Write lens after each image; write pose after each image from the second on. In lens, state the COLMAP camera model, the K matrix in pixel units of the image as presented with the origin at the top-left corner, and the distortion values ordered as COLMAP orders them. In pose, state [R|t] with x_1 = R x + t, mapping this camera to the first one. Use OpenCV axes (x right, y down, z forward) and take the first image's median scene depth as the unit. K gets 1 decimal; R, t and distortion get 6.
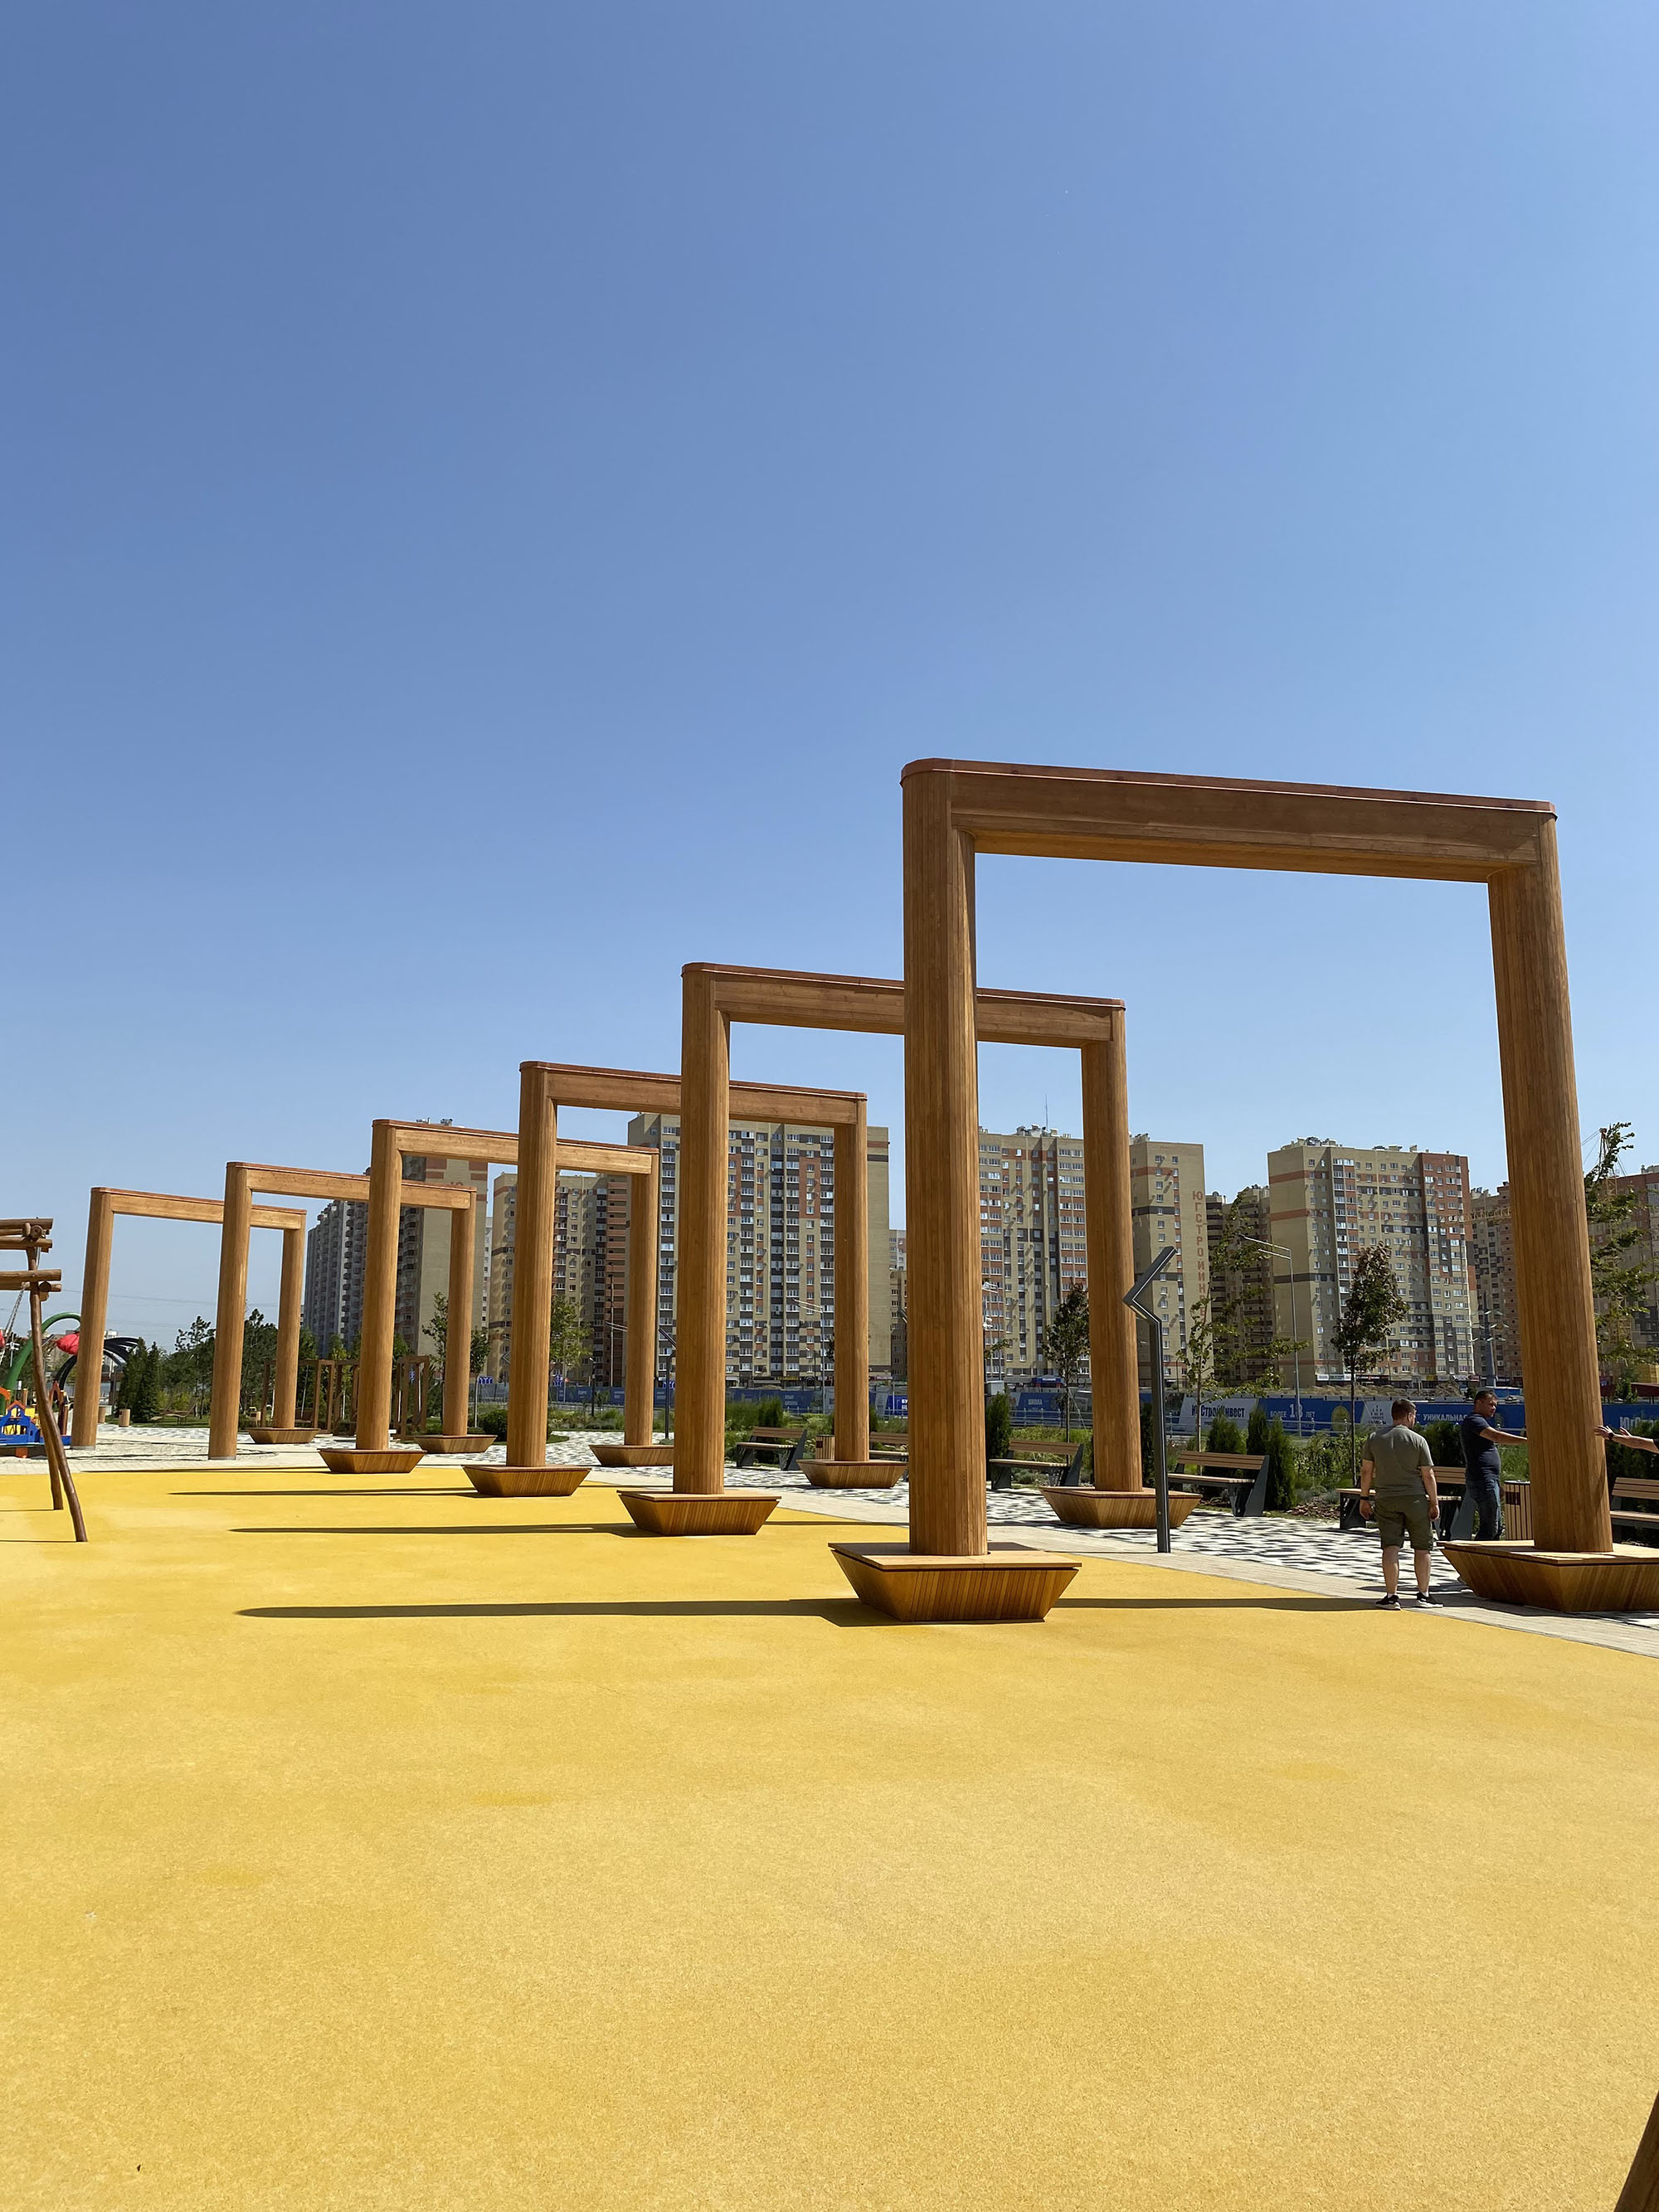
lens RADIAL K [[1683.0, 0, 811.0], [0, 1683.0, 1094.3], [0, 0, 1]] dist [0.046011, -0.043435]
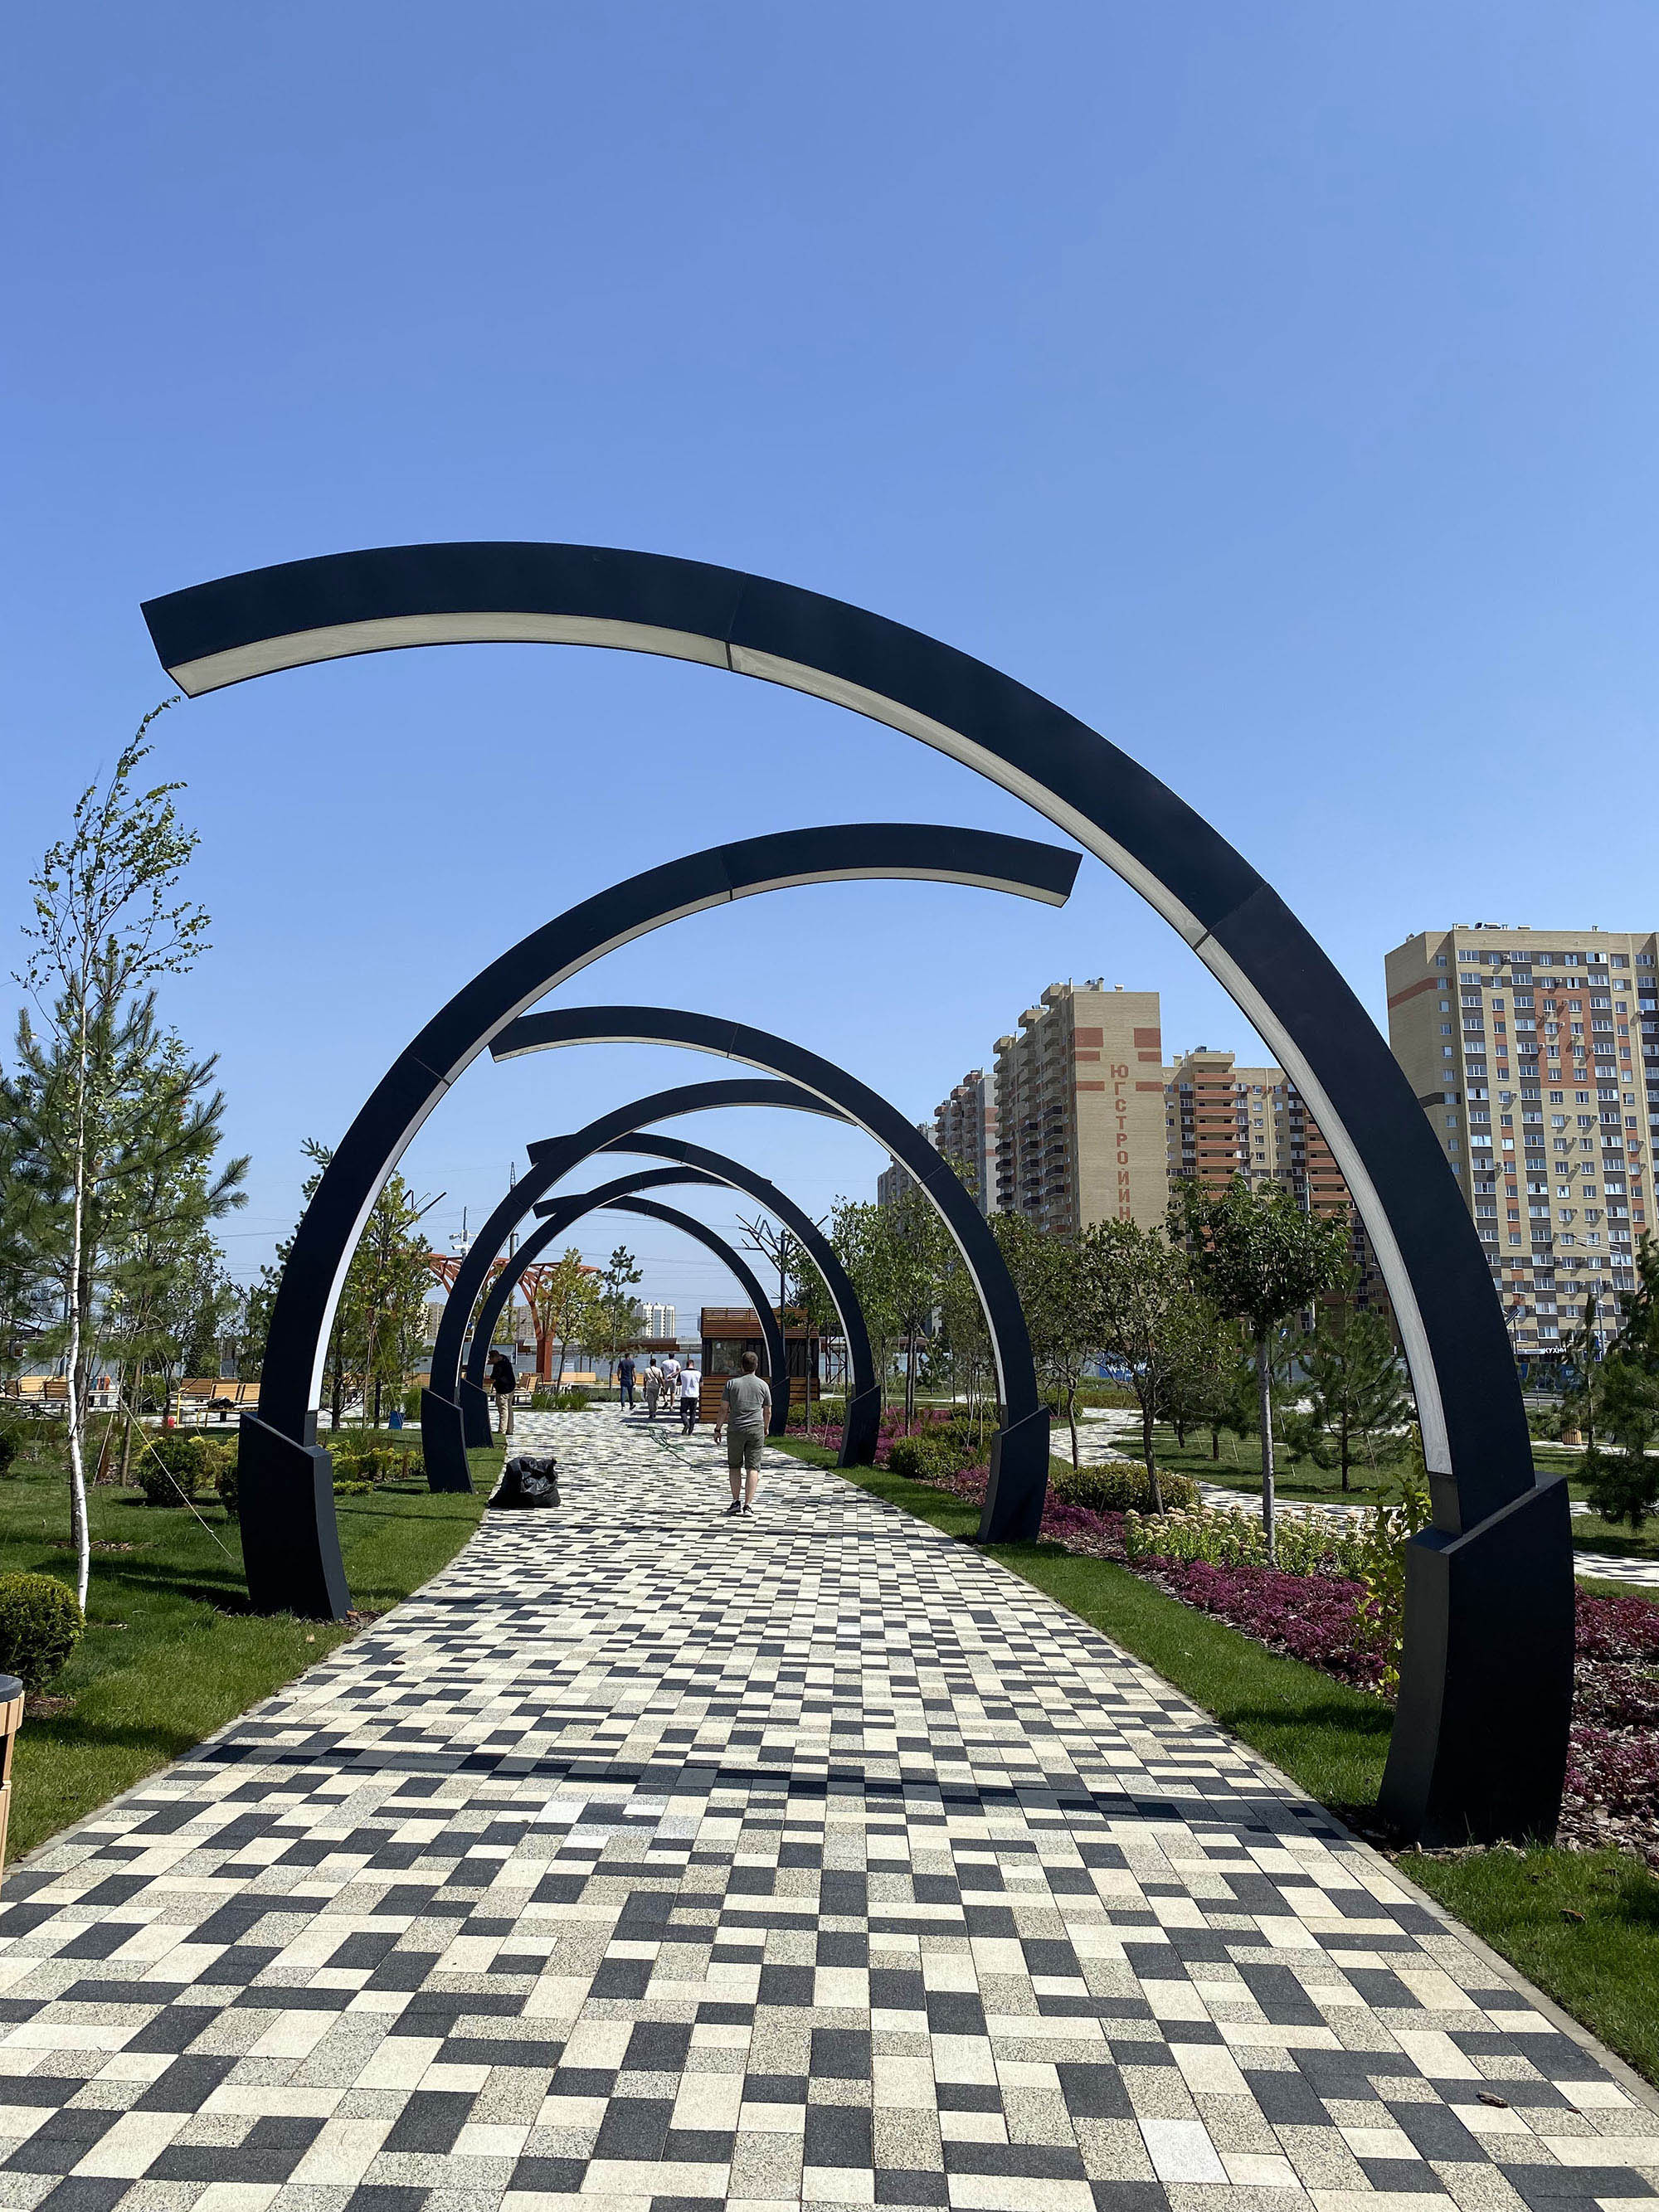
lens RADIAL K [[1683.0, 0, 837.6], [0, 1683.0, 1088.8], [0, 0, 1]] dist [0.046011, -0.043435]
pose [[0.957705, -0.052361, -0.282949, -0.131284], [0.056300, 0.998397, 0.005804, 0.053015], [0.282191, -0.021488, 0.959117, 0.326988]]
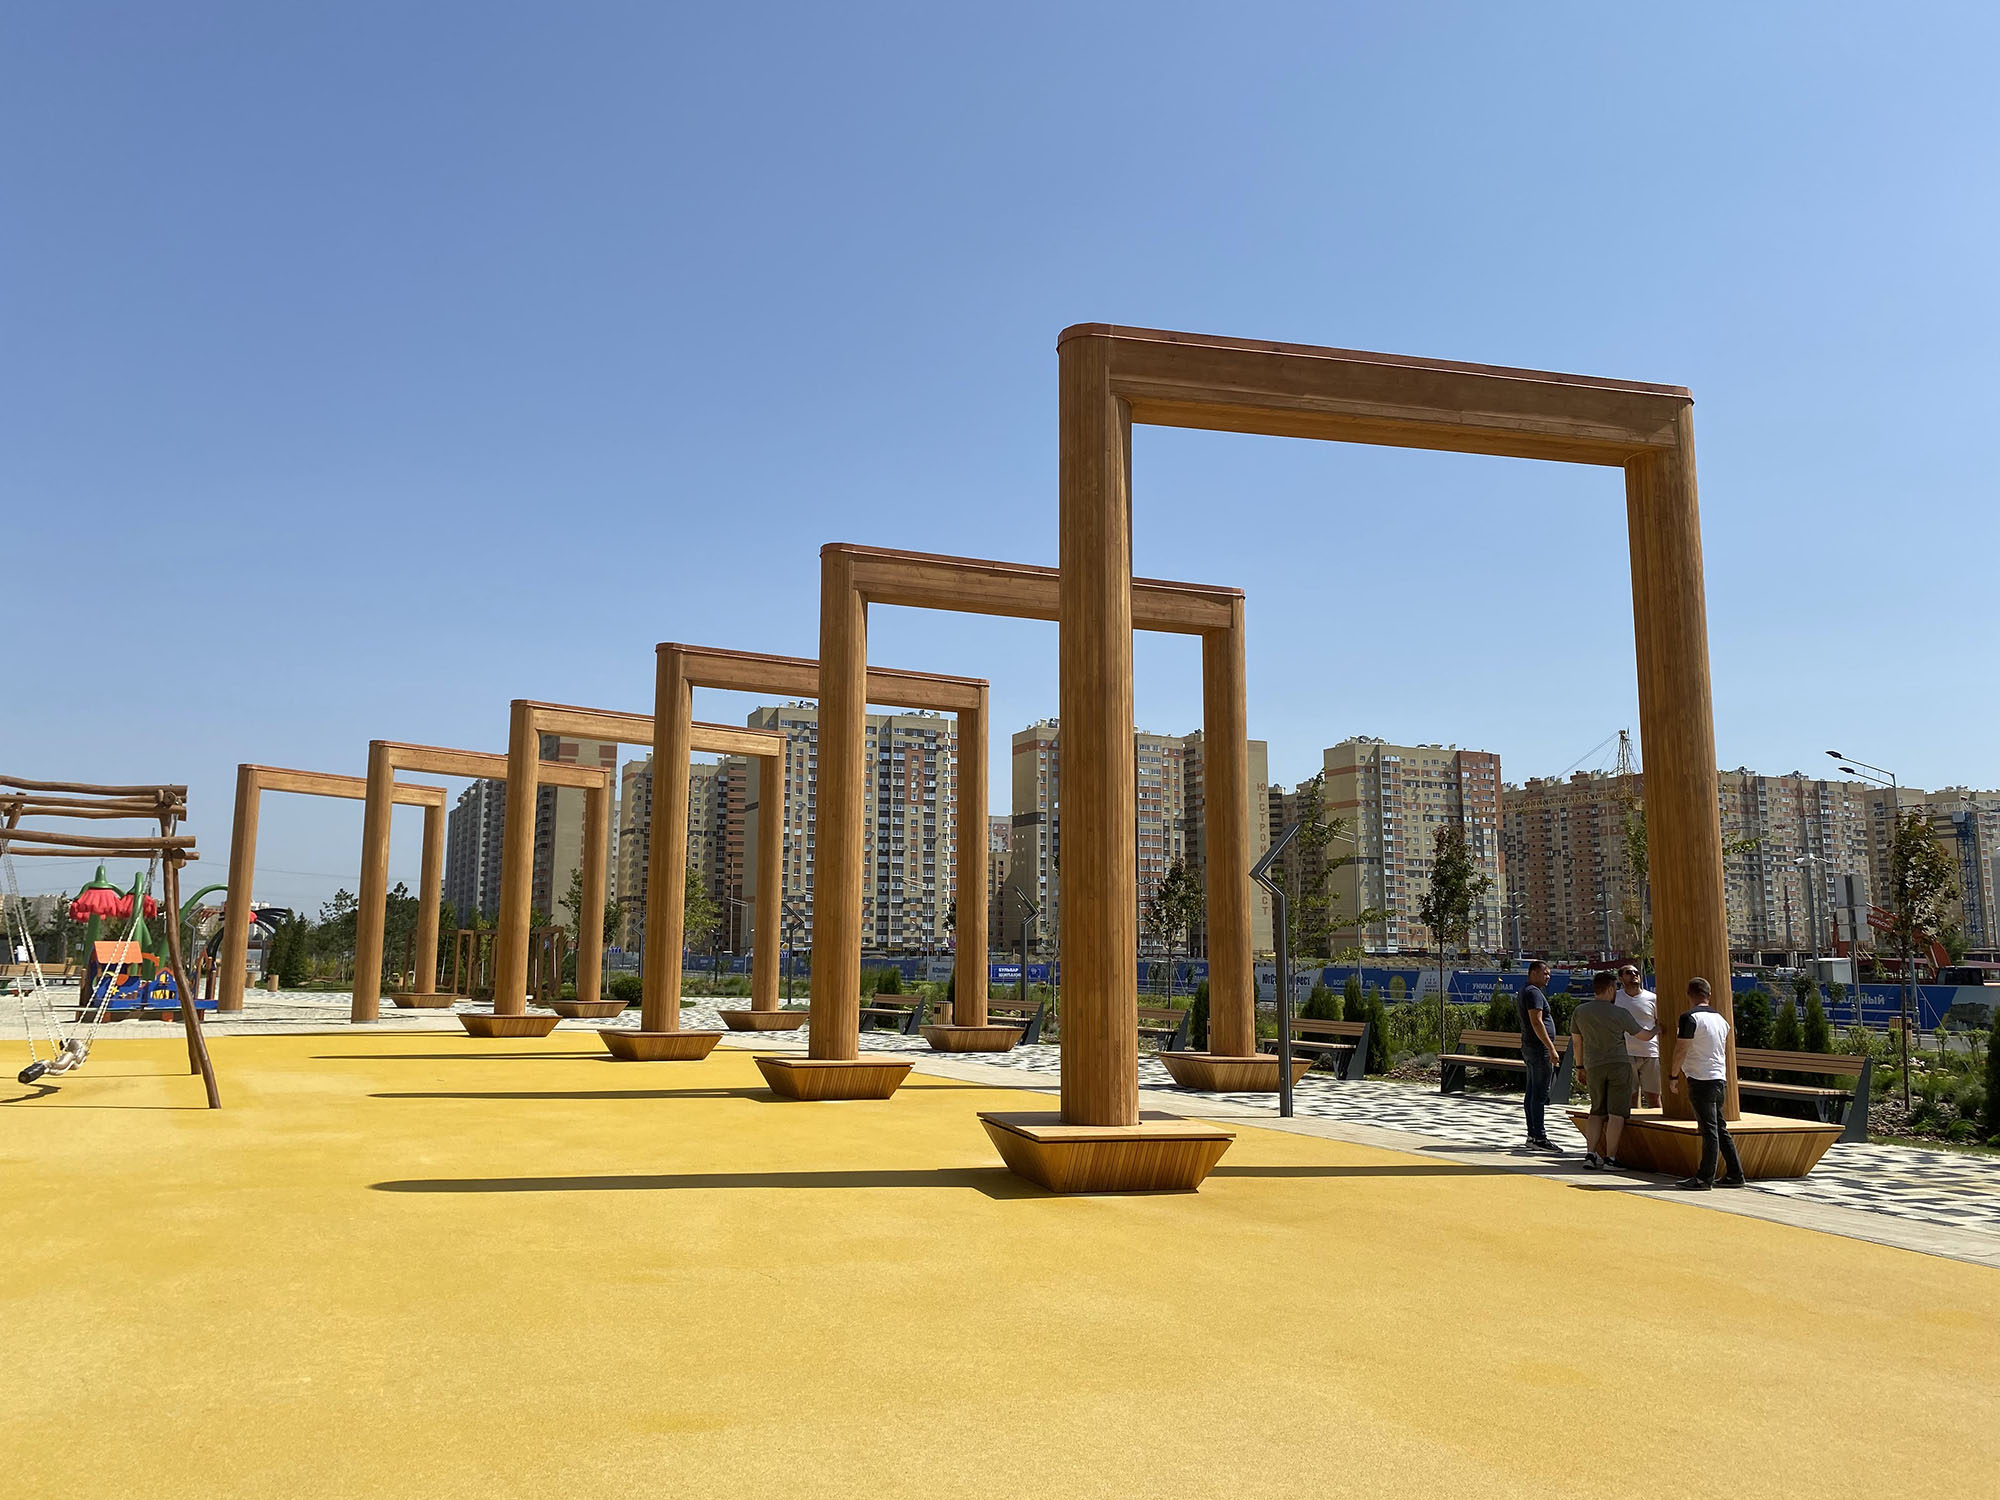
lens RADIAL K [[1521.6, 0, 990.7], [0, 1521.6, 735.2], [0, 0, 1]] dist [0.046011, -0.043435]
pose [[0.998648, 0.011233, 0.050756, -0.001402], [-0.012616, 0.999556, 0.026997, 0.000878], [-0.050431, -0.027601, 0.998346, 0.004992]]
